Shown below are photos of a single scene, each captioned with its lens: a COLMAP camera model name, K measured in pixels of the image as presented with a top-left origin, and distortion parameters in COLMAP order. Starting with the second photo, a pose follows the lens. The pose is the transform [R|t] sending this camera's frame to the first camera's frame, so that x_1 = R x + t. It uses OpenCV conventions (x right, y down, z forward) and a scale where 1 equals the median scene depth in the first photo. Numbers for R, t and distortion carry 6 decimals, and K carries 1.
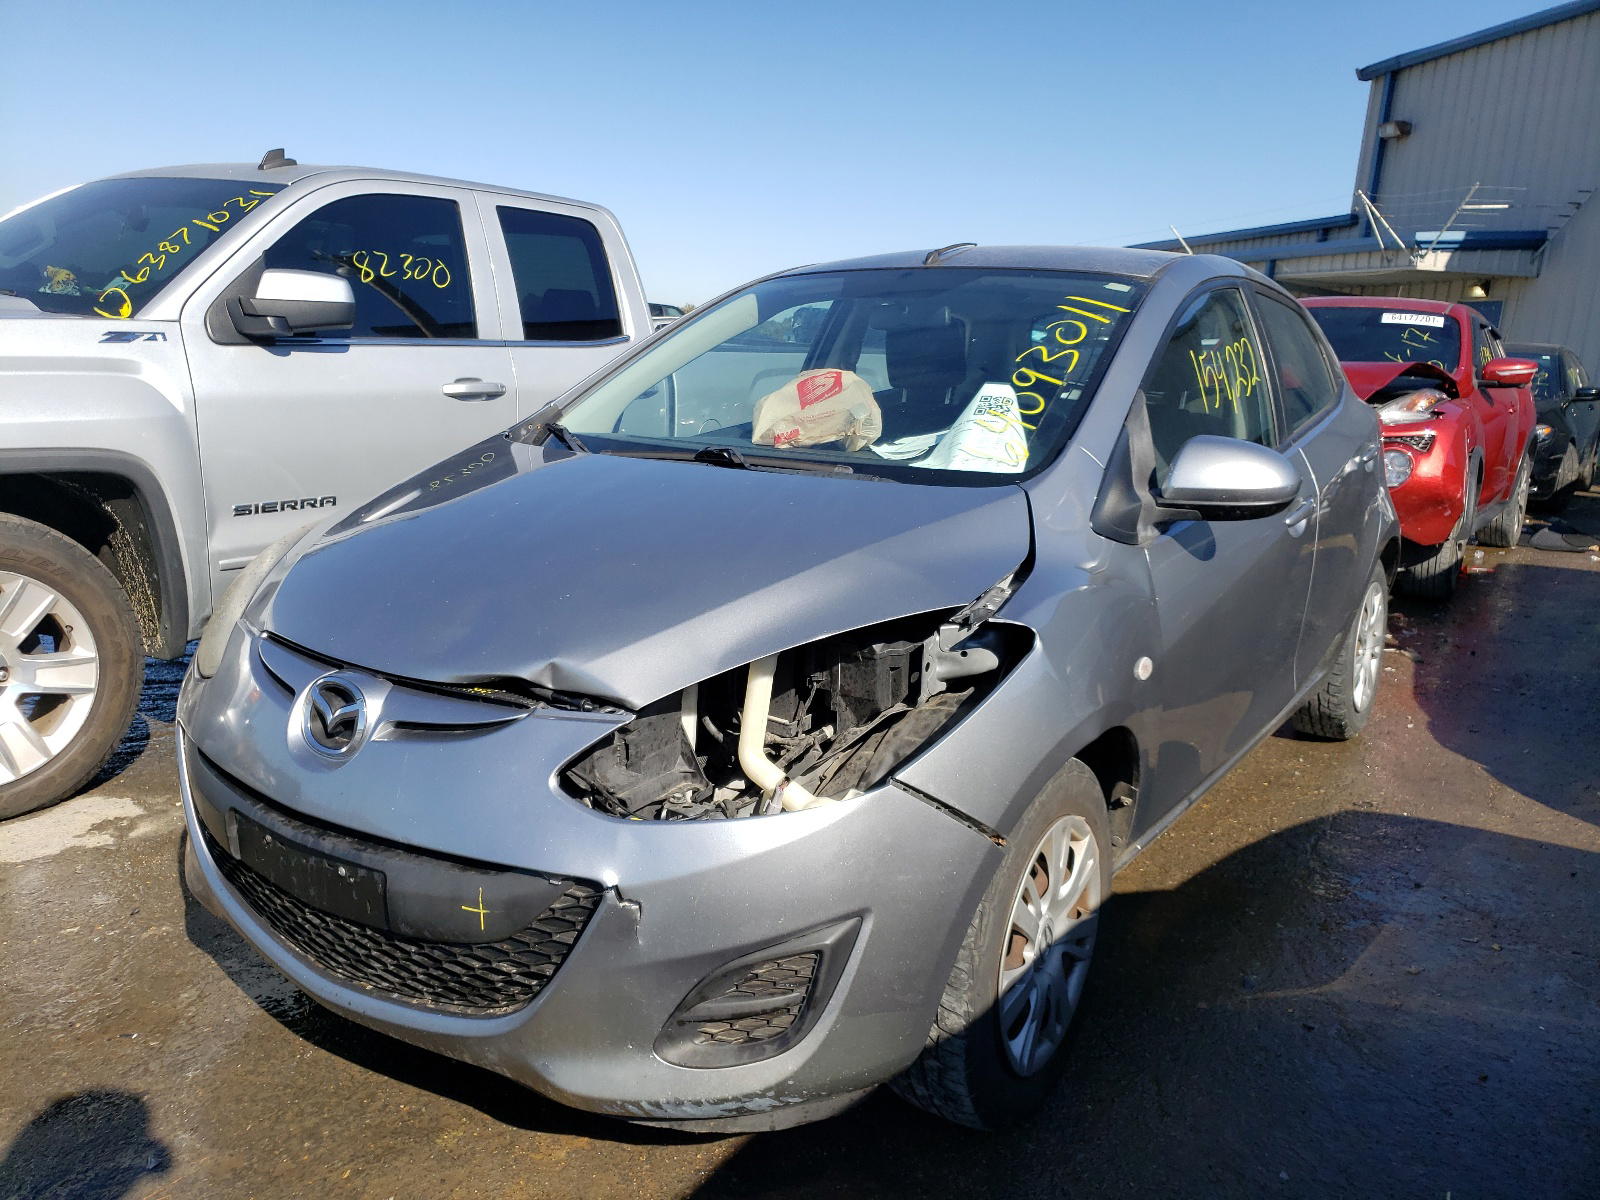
lens RADIAL K [[1362.8, 0, 843.4], [0, 1362.8, 598.3], [0, 0, 1]] dist [0.094130, -0.165467]
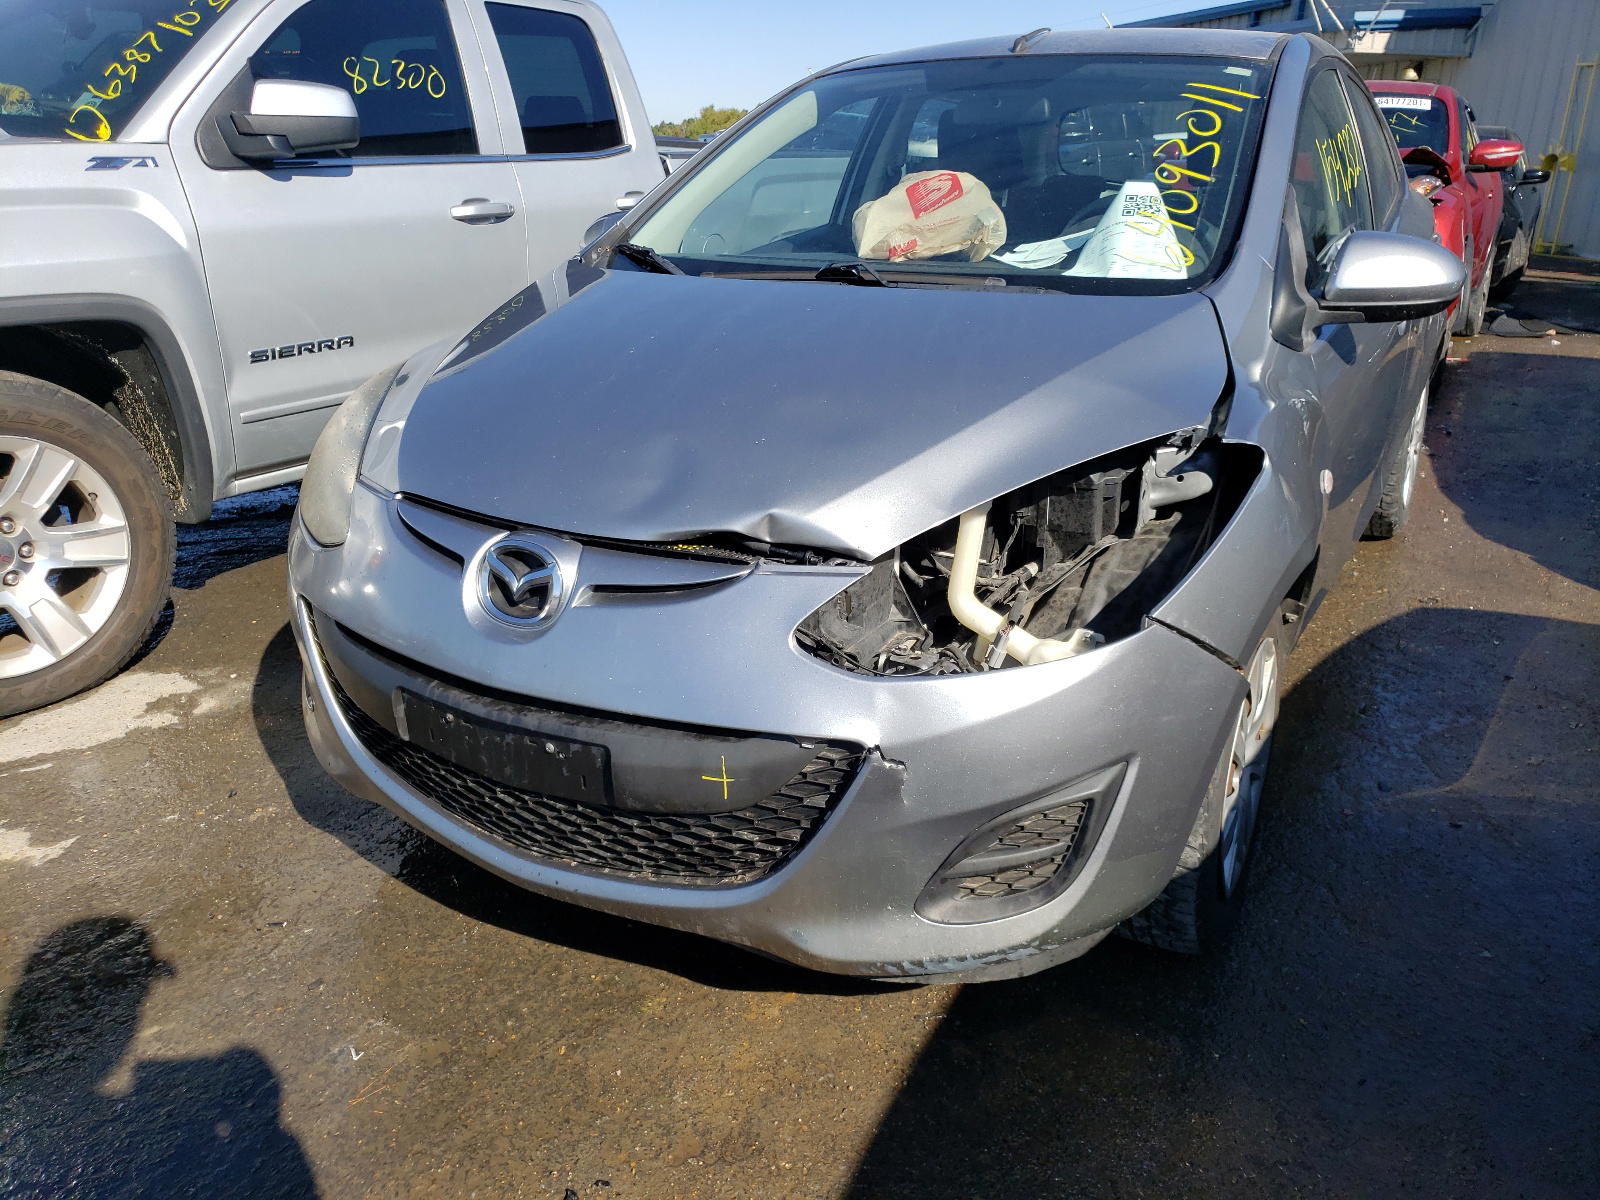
lens RADIAL K [[1344.3, 0, 800.0], [0, 1344.3, 600.0], [0, 0, 1]] dist [-0.008167, 0.061178]
pose [[0.994903, -0.059817, 0.081178, -0.204564], [0.048016, 0.988951, 0.140250, -0.015109], [-0.088671, -0.135638, 0.986783, 0.081568]]
